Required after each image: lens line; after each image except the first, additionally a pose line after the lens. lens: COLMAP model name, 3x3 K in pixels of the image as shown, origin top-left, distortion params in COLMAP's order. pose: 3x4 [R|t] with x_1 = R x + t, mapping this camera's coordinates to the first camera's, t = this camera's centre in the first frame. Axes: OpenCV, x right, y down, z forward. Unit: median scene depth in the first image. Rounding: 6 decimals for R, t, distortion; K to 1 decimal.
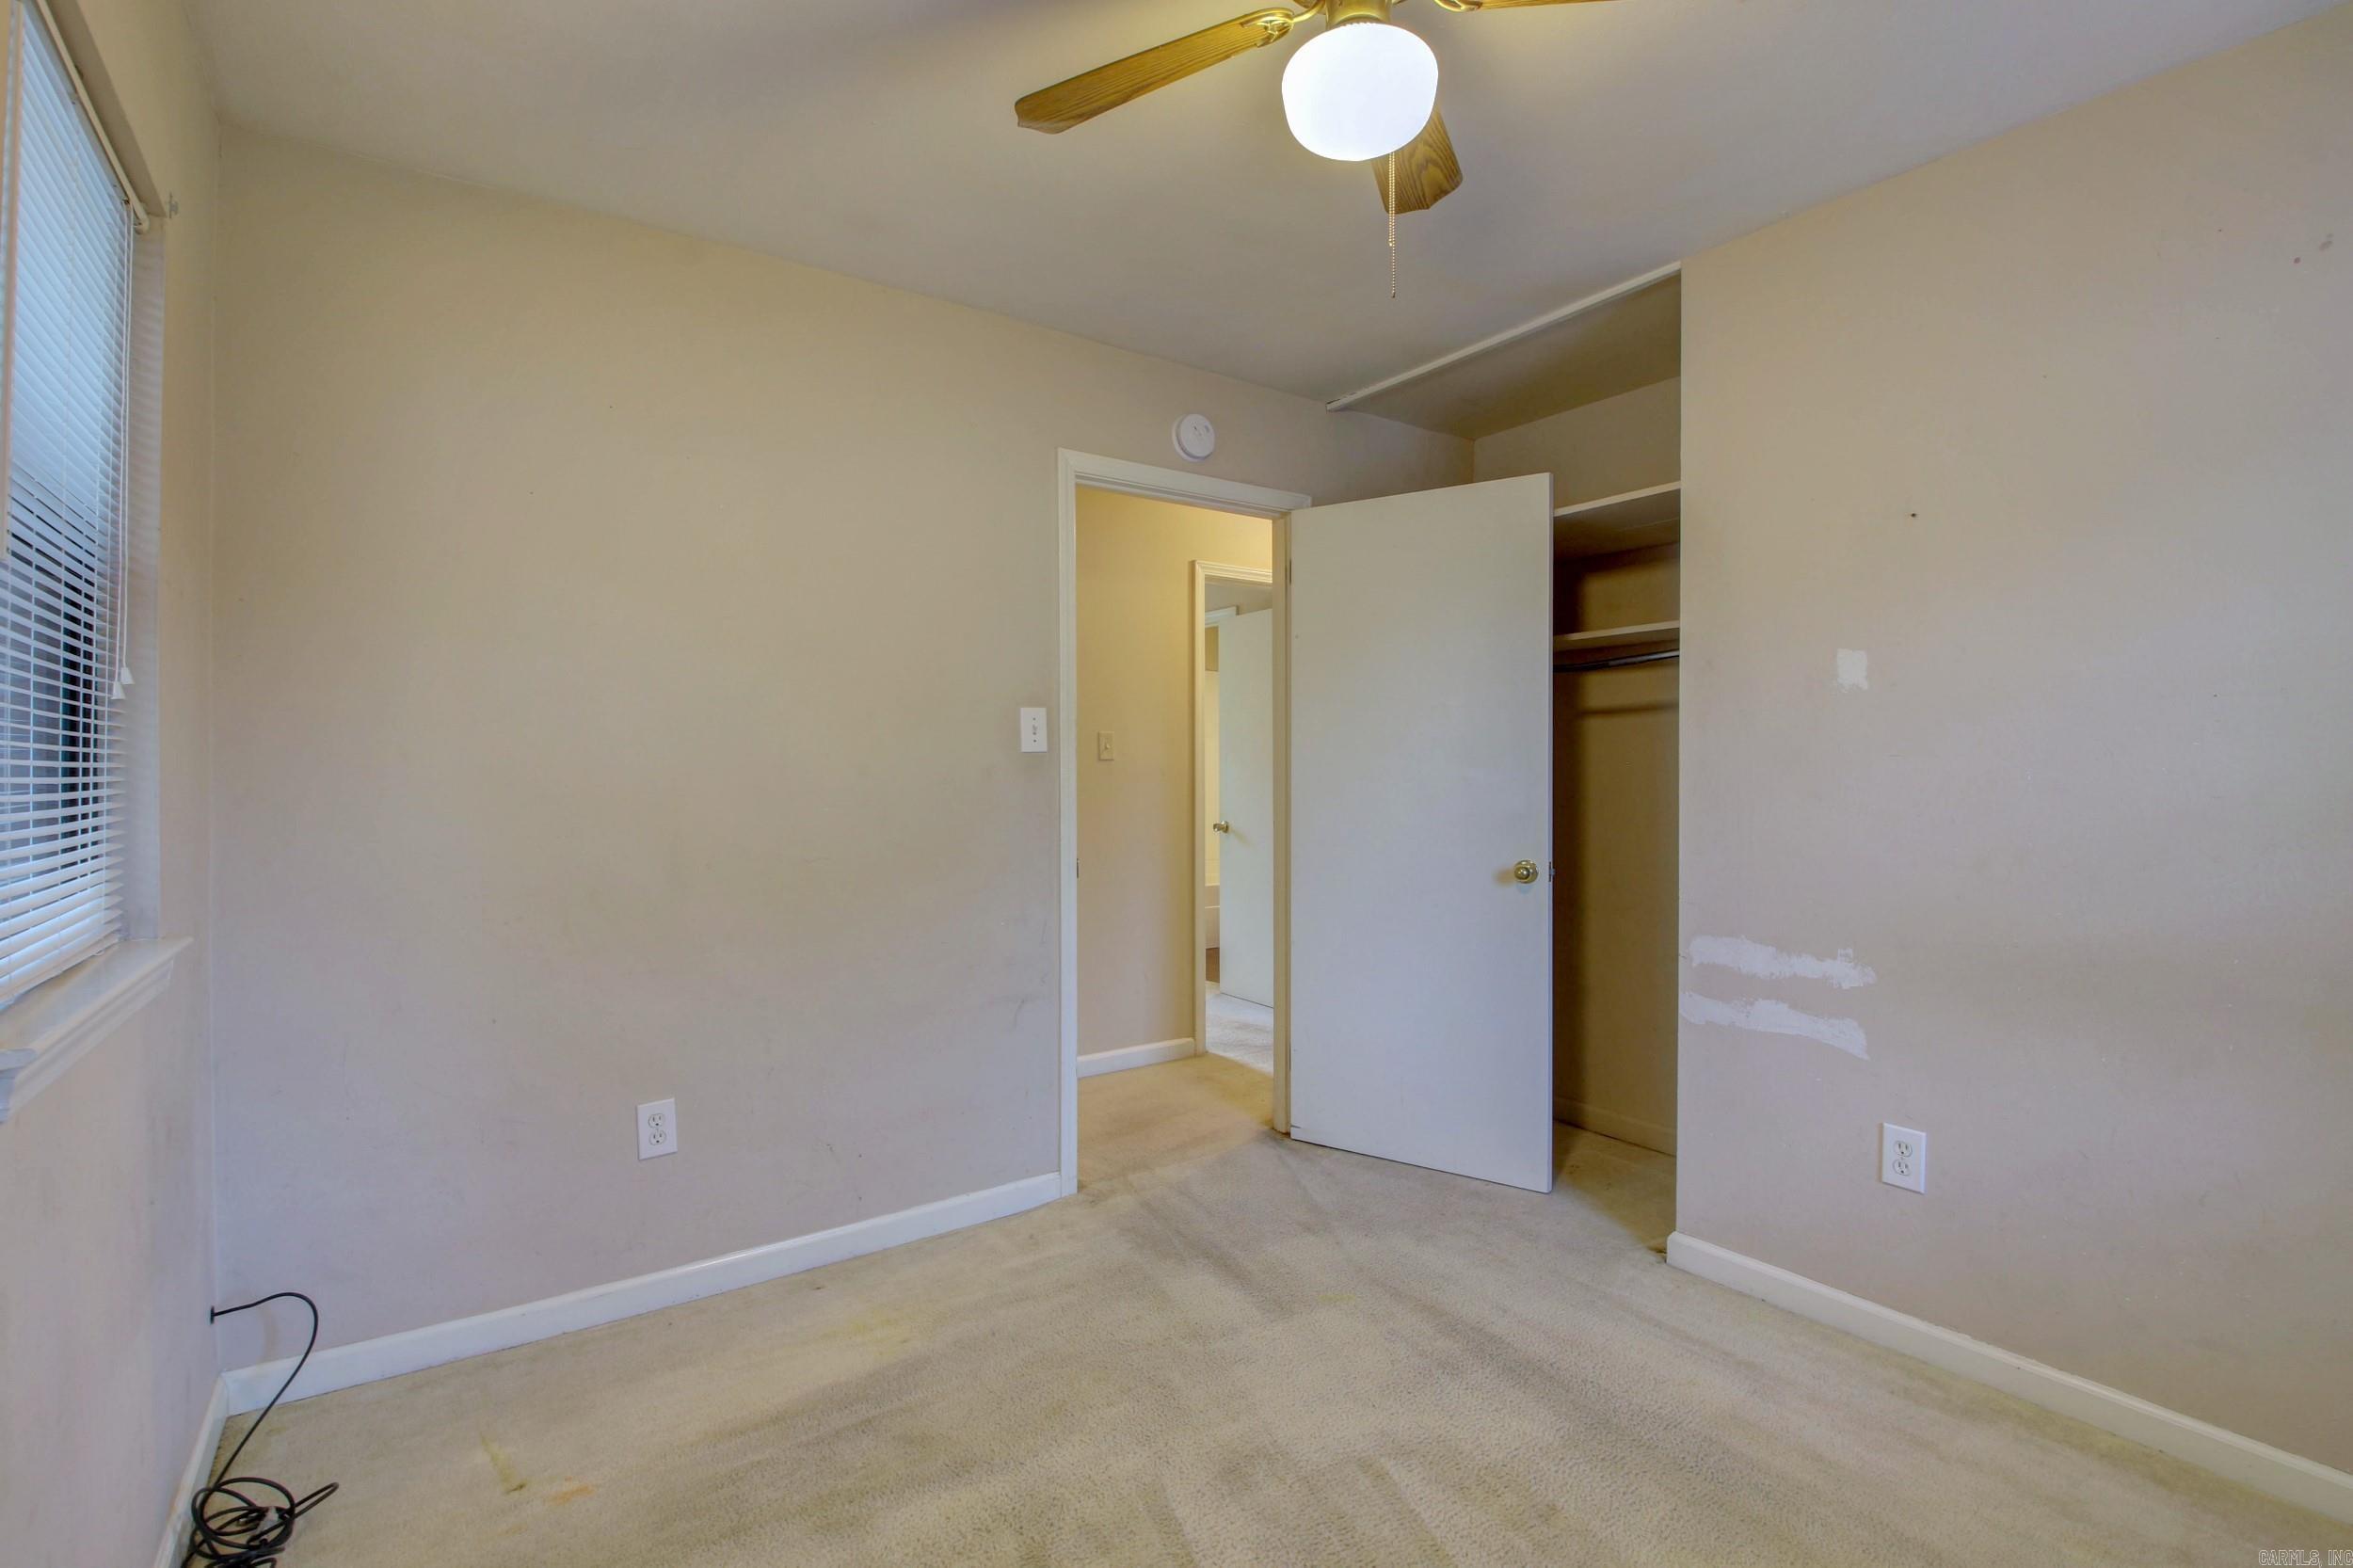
lens RADIAL K [[1108.7, 0, 1177.1], [0, 1108.7, 762.4], [0, 0, 1]] dist [0.019843, -0.031158]
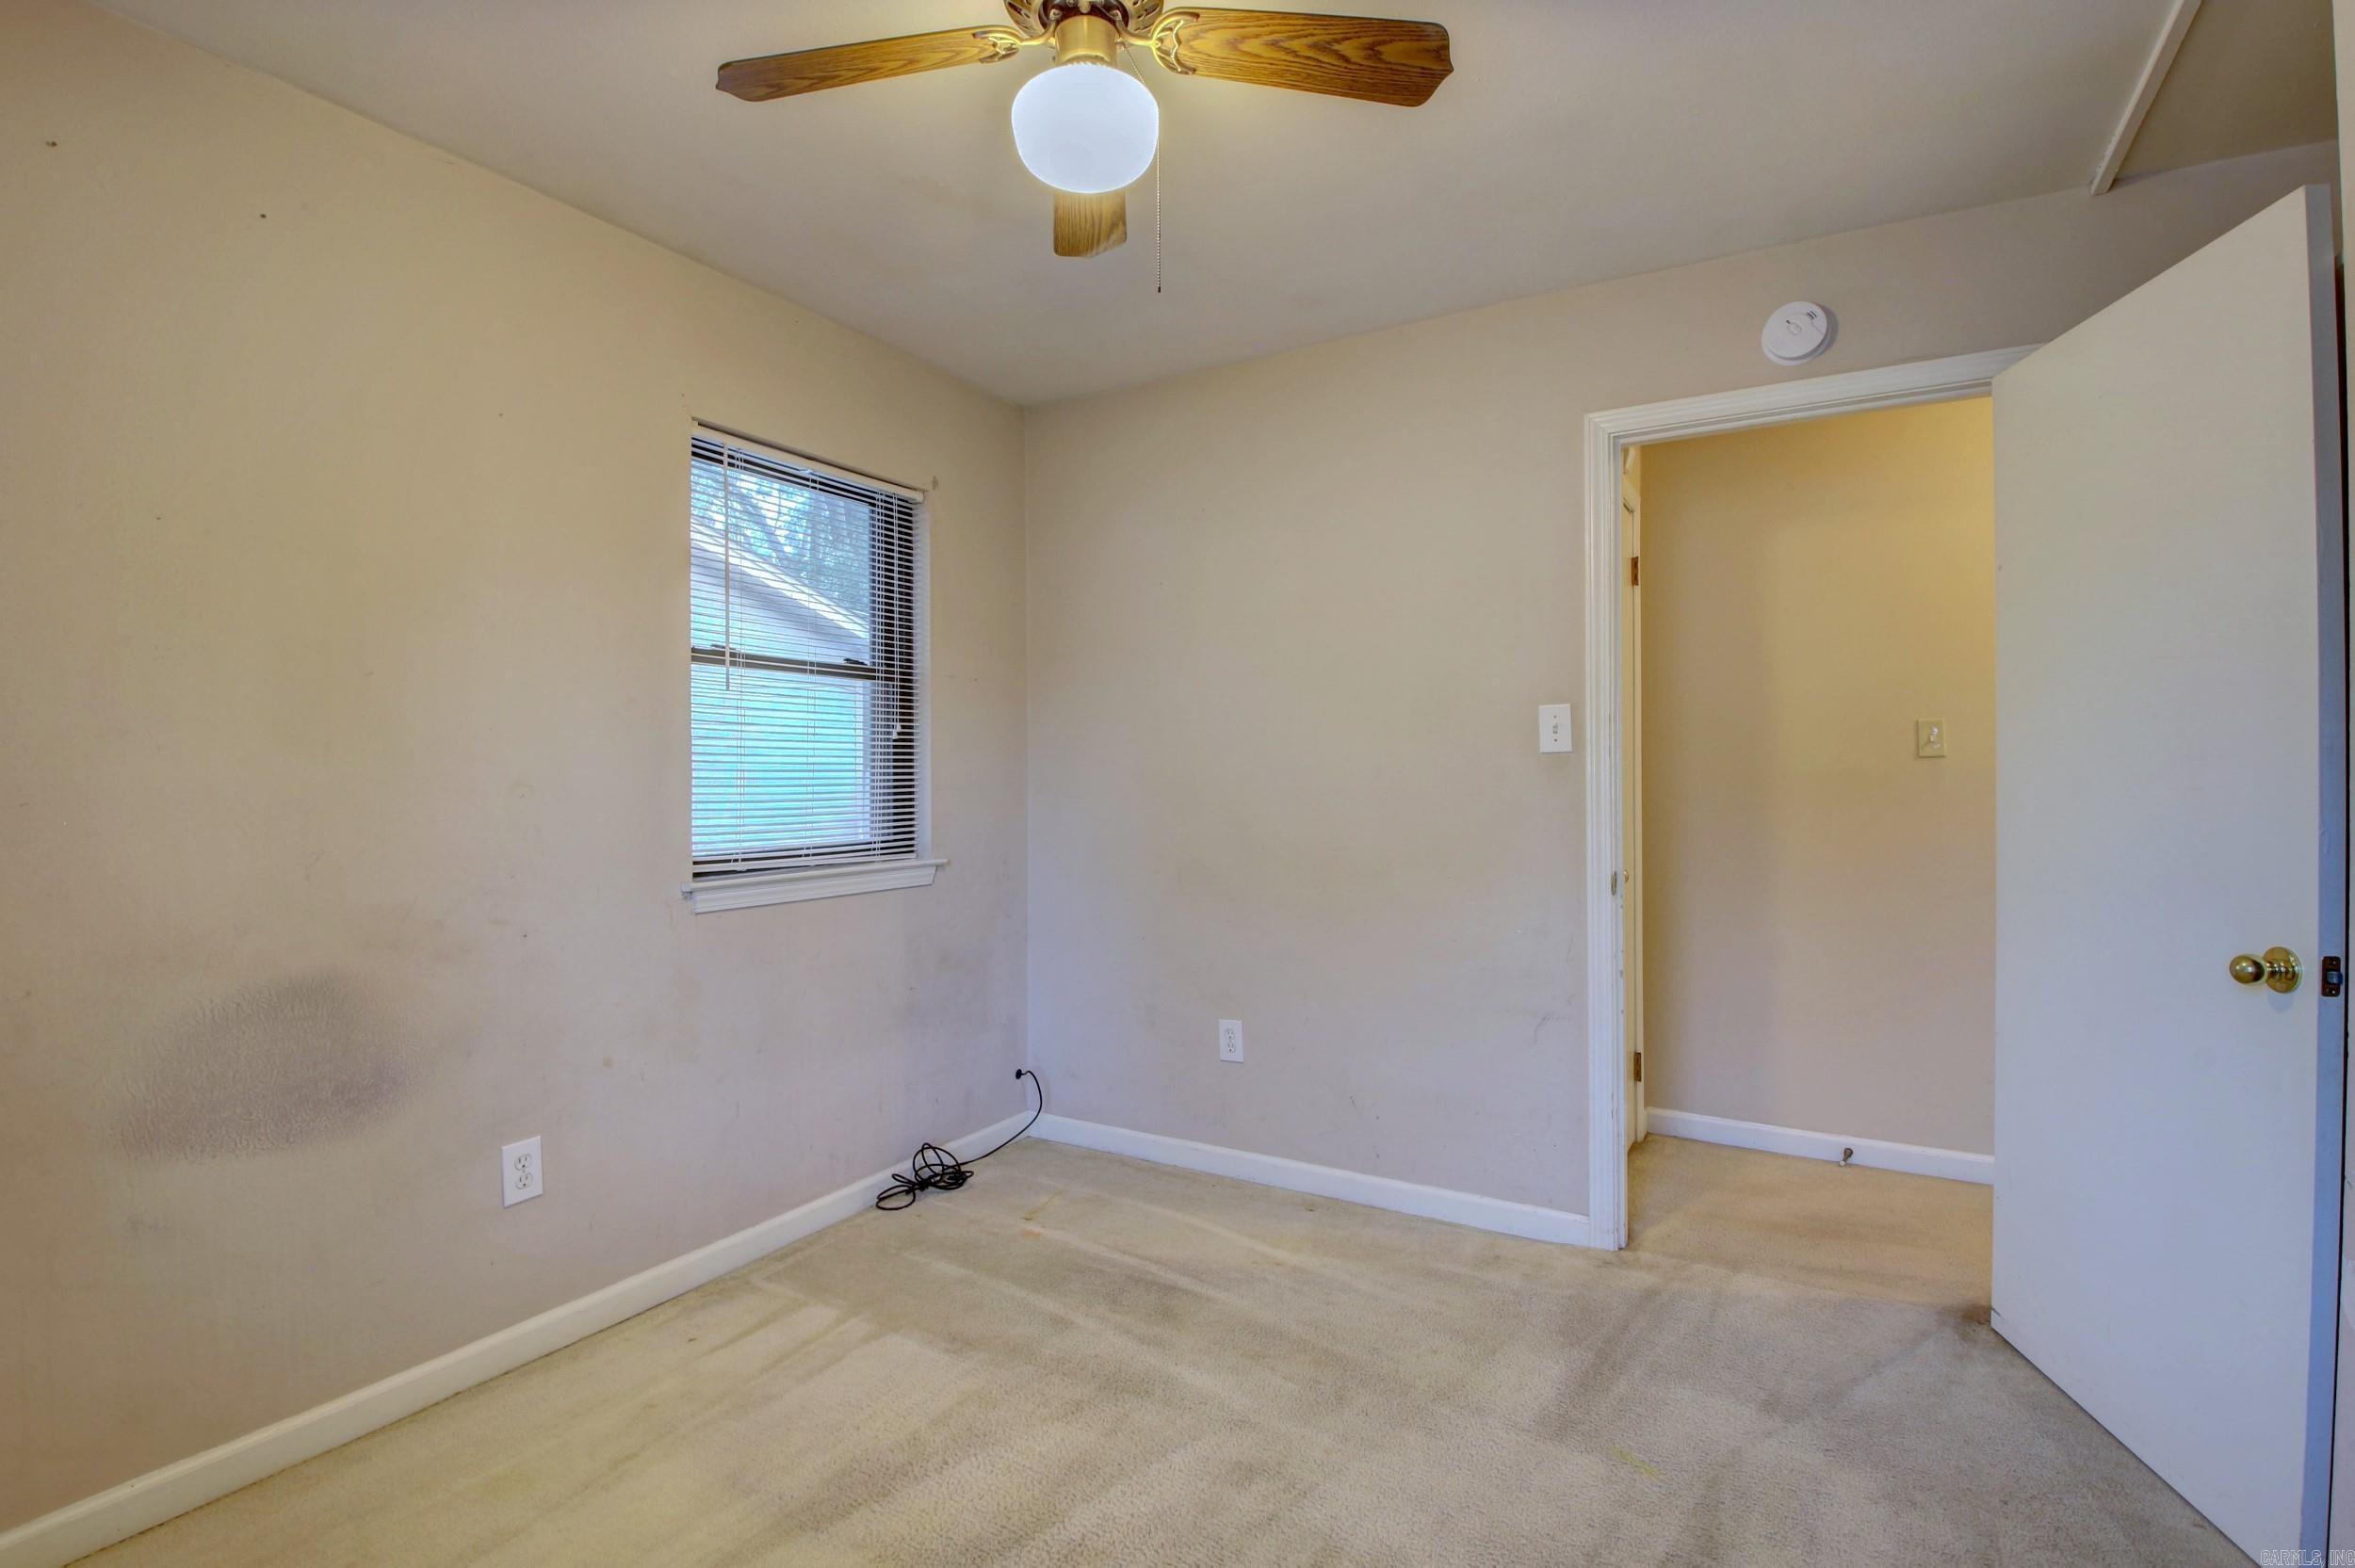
lens RADIAL K [[1090.5, 0, 1162.7], [0, 1090.5, 770.5], [0, 0, 1]] dist [0.019987, -0.026898]
pose [[0.404557, 0.001226, -0.914512, 0.576002], [0.005855, 0.999975, 0.003930, 0.000364], [0.914494, -0.006944, 0.404540, 0.332297]]
